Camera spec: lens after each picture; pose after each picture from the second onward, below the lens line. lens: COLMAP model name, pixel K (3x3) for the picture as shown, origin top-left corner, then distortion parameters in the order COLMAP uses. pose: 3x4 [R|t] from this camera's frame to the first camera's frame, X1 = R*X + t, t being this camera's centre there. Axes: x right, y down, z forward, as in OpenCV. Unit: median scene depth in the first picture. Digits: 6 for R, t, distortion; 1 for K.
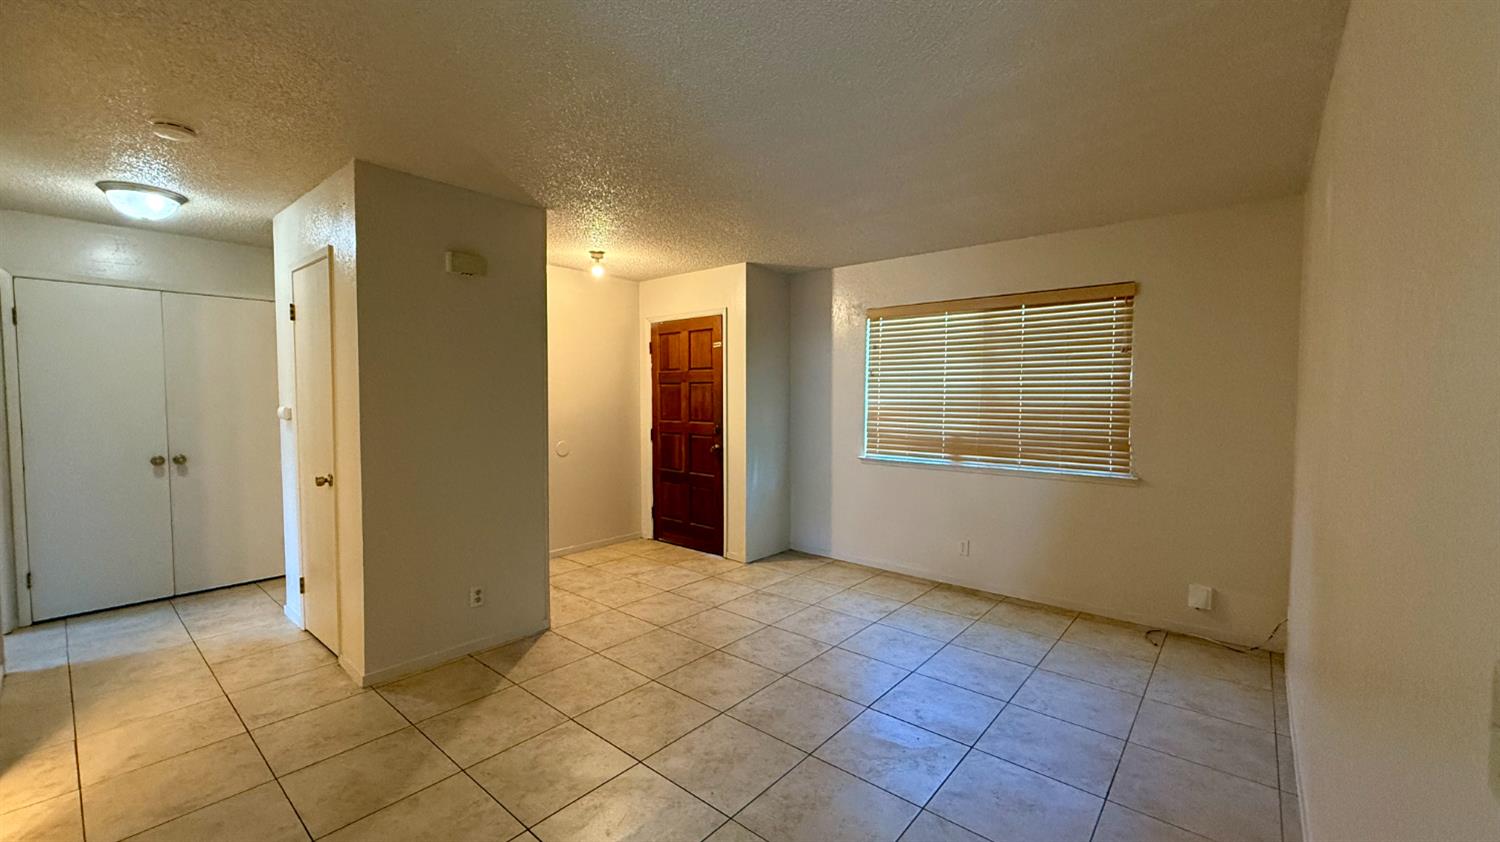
lens RADIAL K [[598.5, 0, 749.9], [0, 598.5, 421.5], [0, 0, 1]] dist [-0.003062, -0.000234]
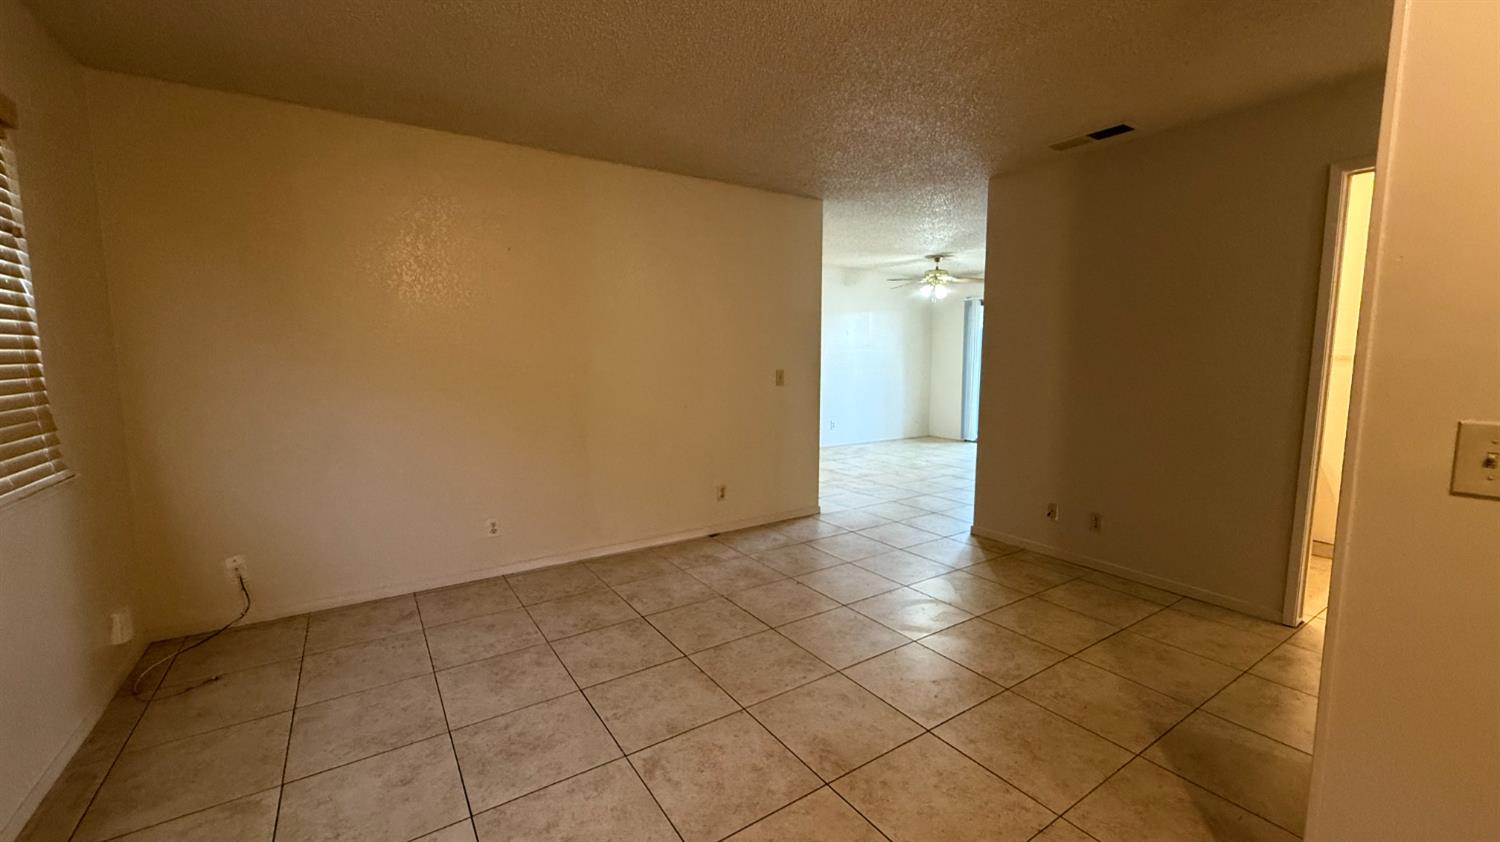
lens RADIAL K [[598.5, 0, 750.0], [0, 598.5, 420.8], [0, 0, 1]] dist [-0.003062, -0.000234]
pose [[-0.960036, -0.033198, 0.277902, -0.135338], [0.011336, 0.987513, 0.157128, -0.039898], [-0.279648, 0.153999, -0.947672, 1.584857]]
